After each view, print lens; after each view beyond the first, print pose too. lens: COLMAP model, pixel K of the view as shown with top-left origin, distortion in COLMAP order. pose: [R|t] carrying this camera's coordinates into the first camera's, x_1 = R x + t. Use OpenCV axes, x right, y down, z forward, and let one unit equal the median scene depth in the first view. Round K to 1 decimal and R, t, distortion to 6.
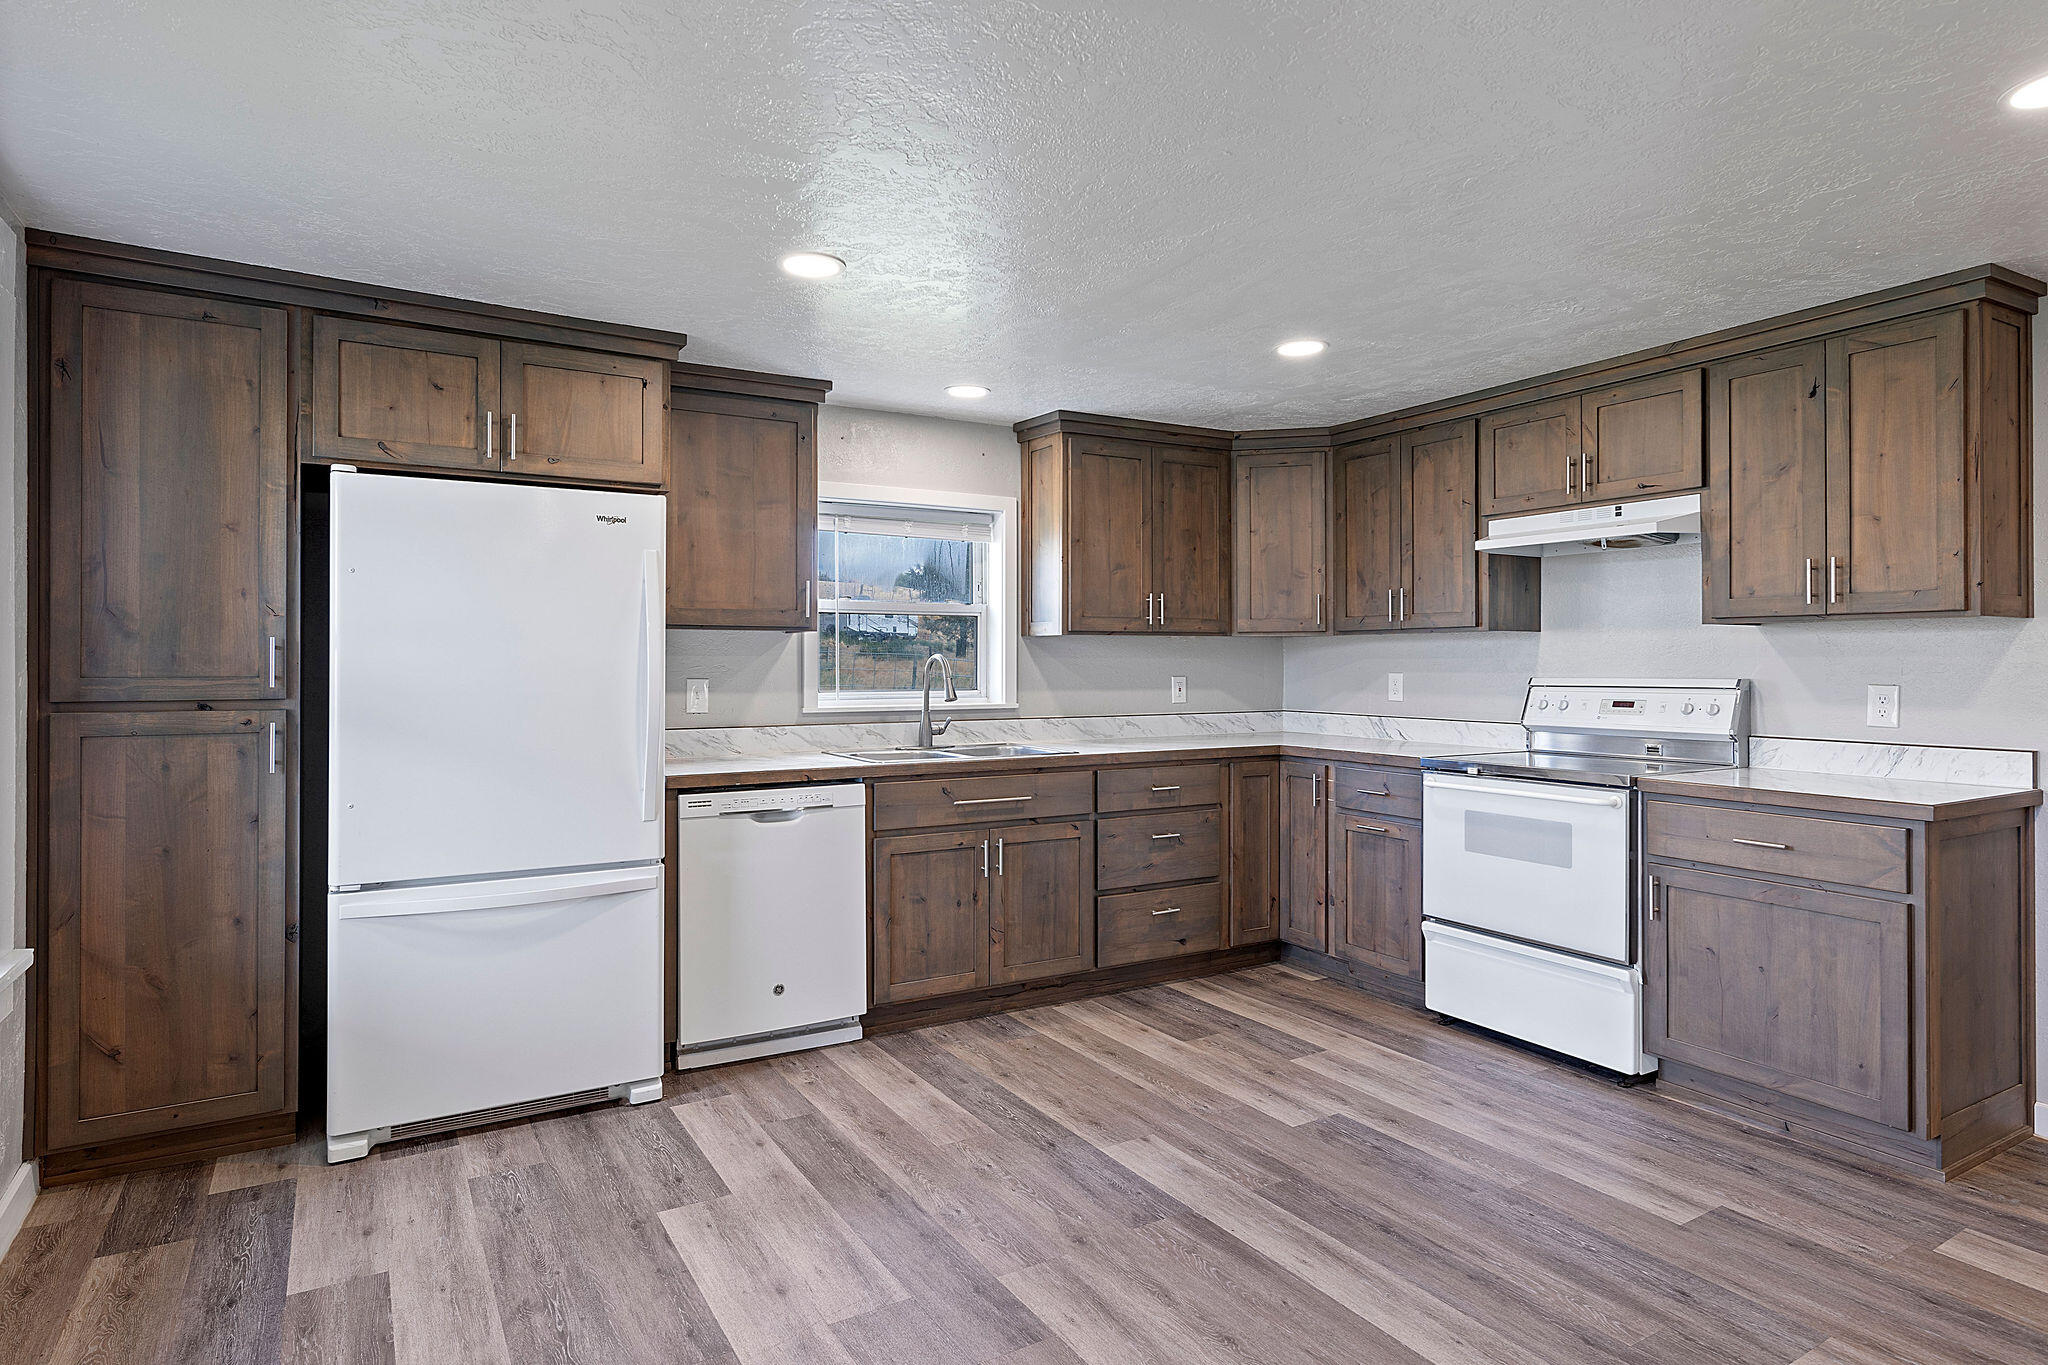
lens RADIAL K [[1107.8, 0, 1025.7], [0, 1107.8, 656.0], [0, 0, 1]] dist [0.000836, -0.001522]
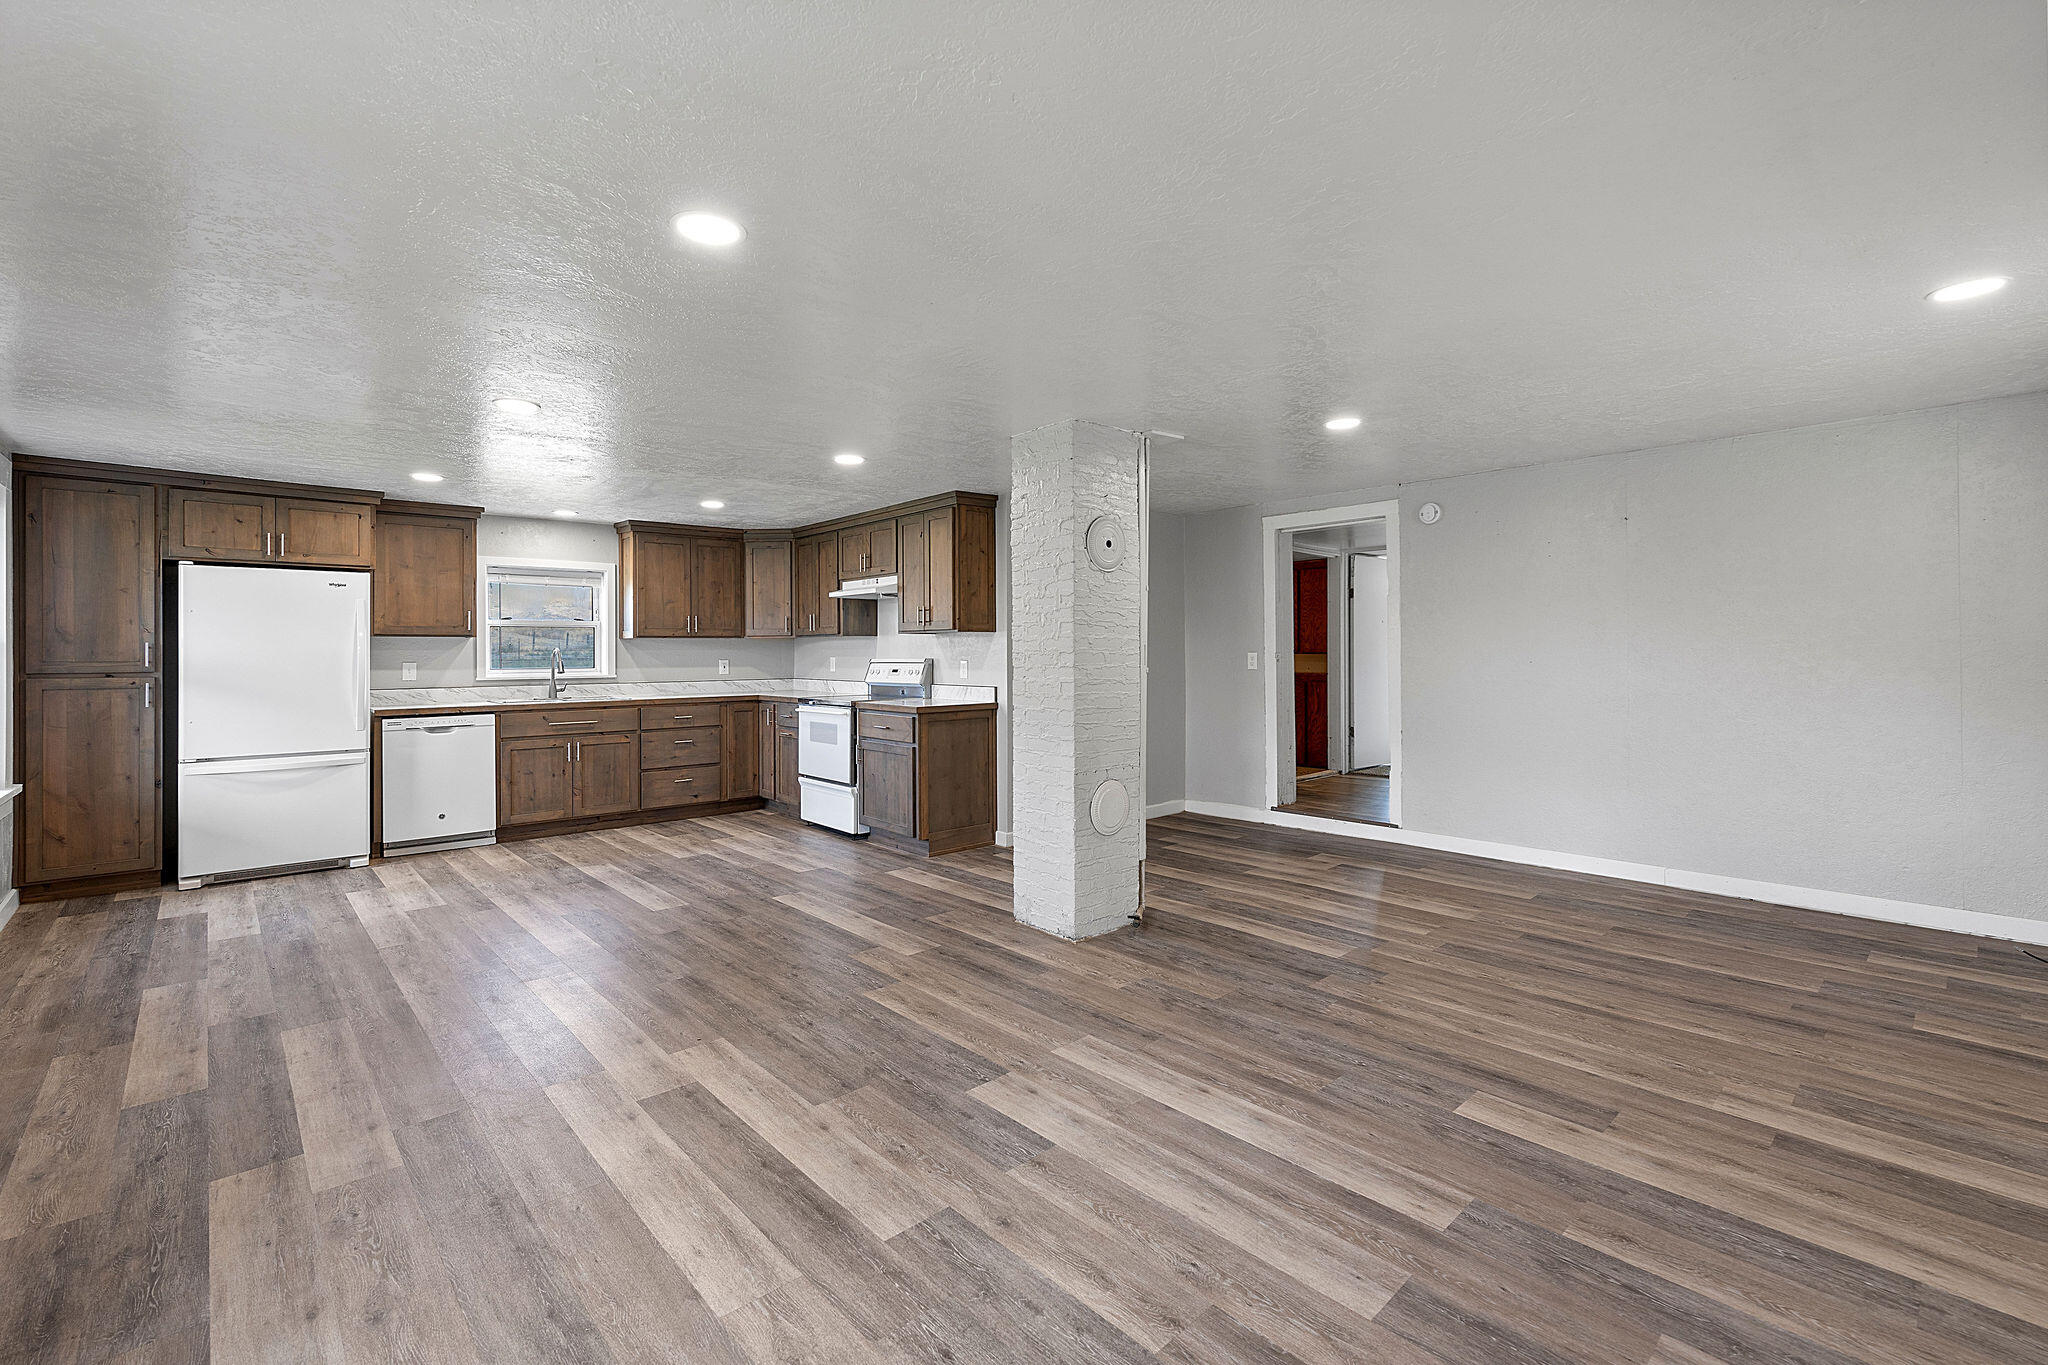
lens RADIAL K [[880.9, 0, 1026.0], [0, 880.9, 647.2], [0, 0, 1]] dist [-0.000440, -0.000235]
pose [[0.980830, -0.004166, 0.194822, 0.558988], [0.004174, 0.999991, 0.000372, -0.001879], [-0.194822, 0.000449, 0.980838, -0.853773]]
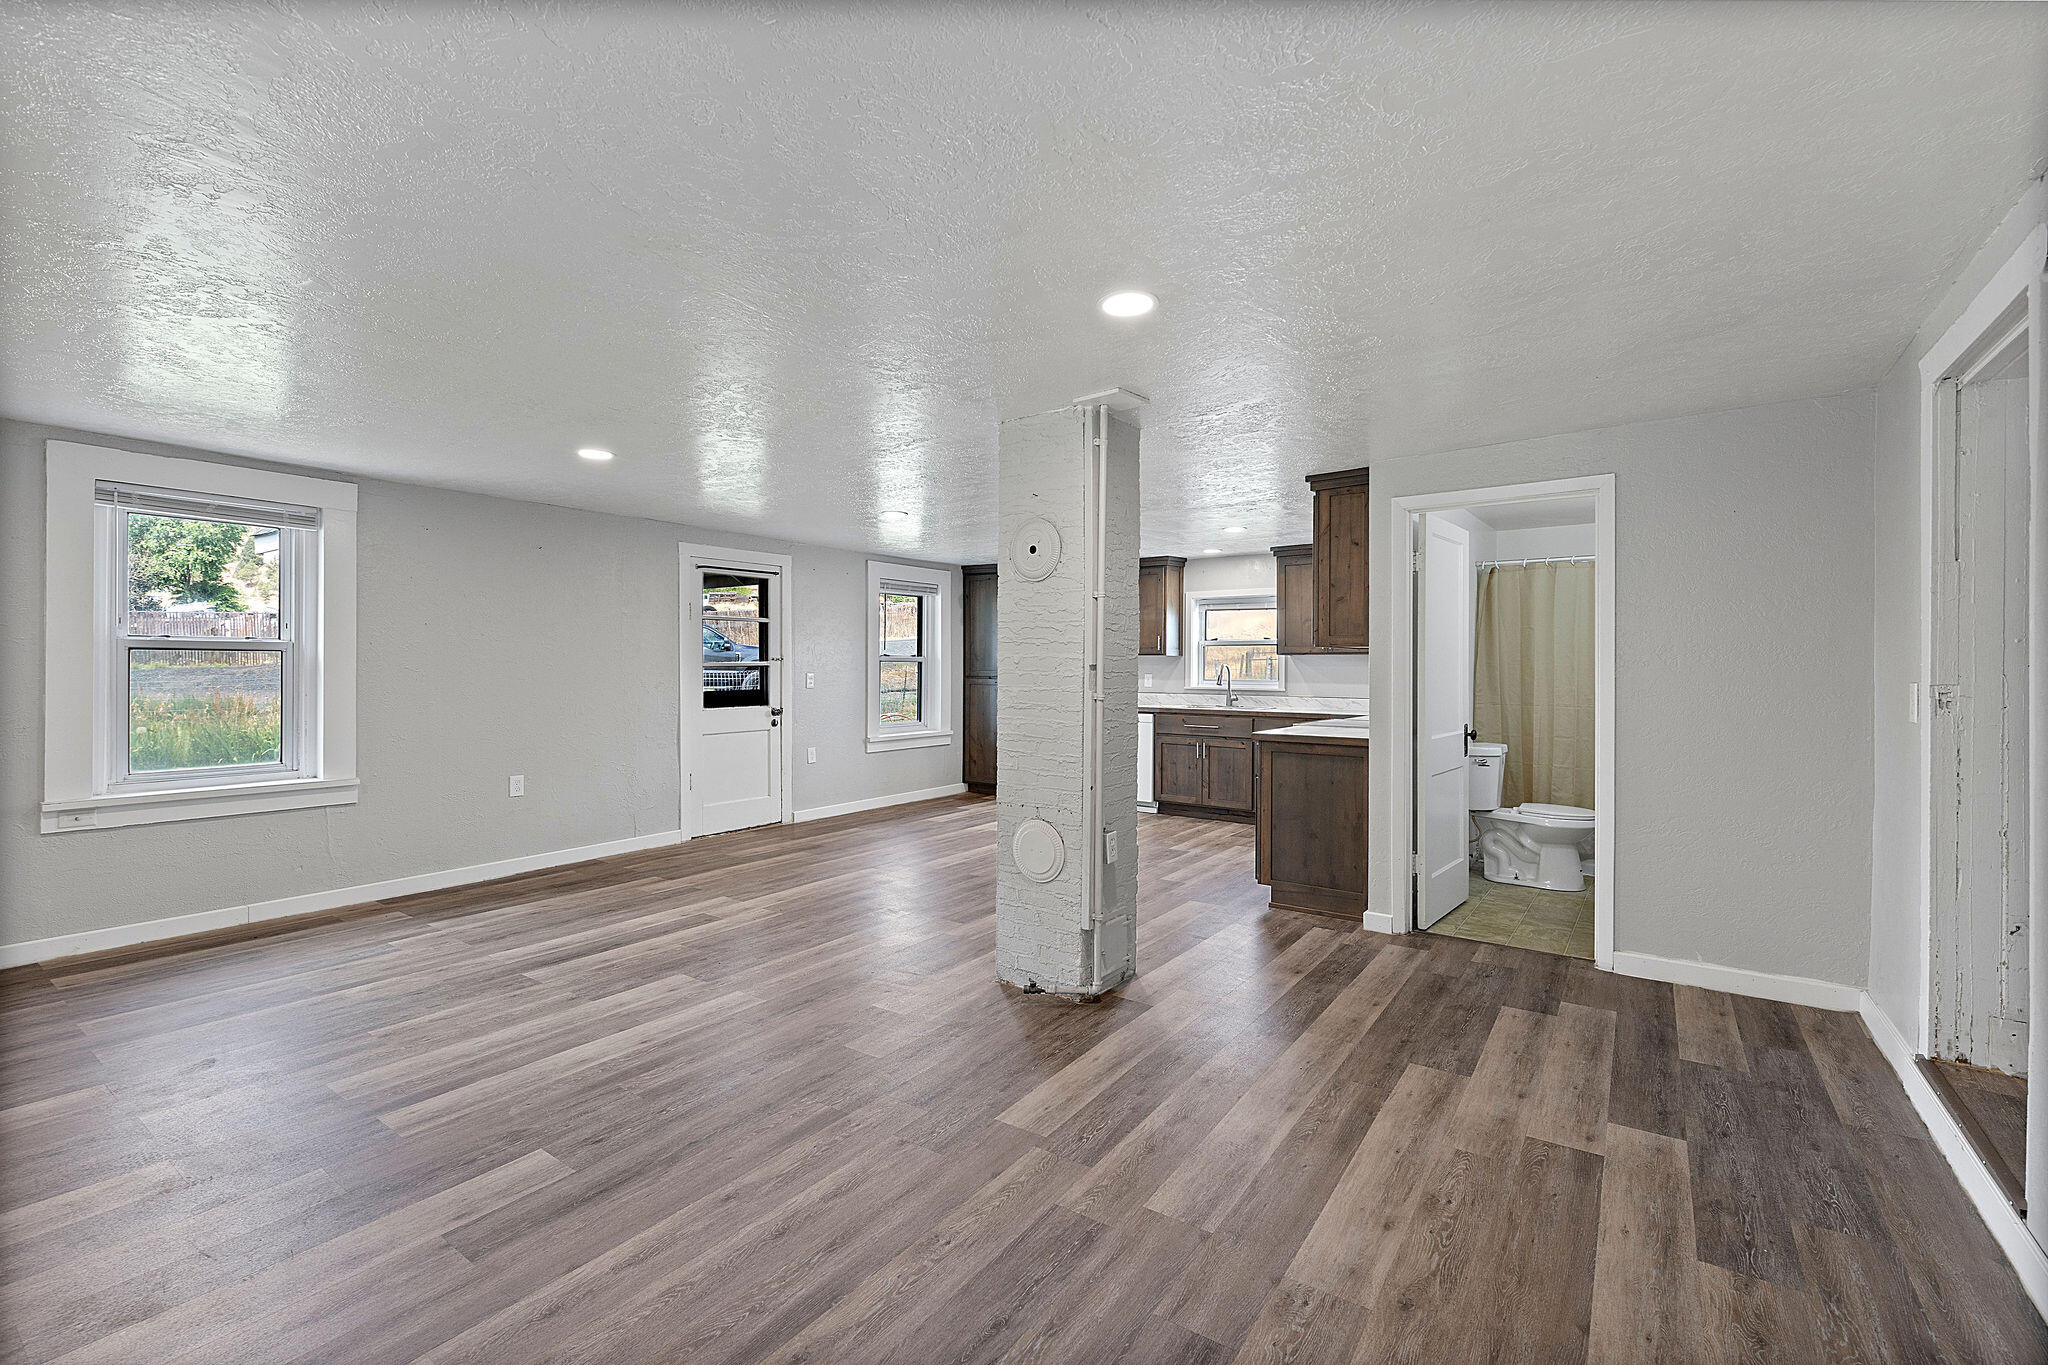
lens RADIAL K [[880.9, 0, 1035.4], [0, 880.9, 670.6], [0, 0, 1]] dist [-0.000440, -0.000235]
pose [[0.406622, 0.008037, -0.913561, 1.892929], [0.000684, 0.999958, 0.009102, -0.007247], [0.913596, -0.004326, 0.406599, -0.108417]]
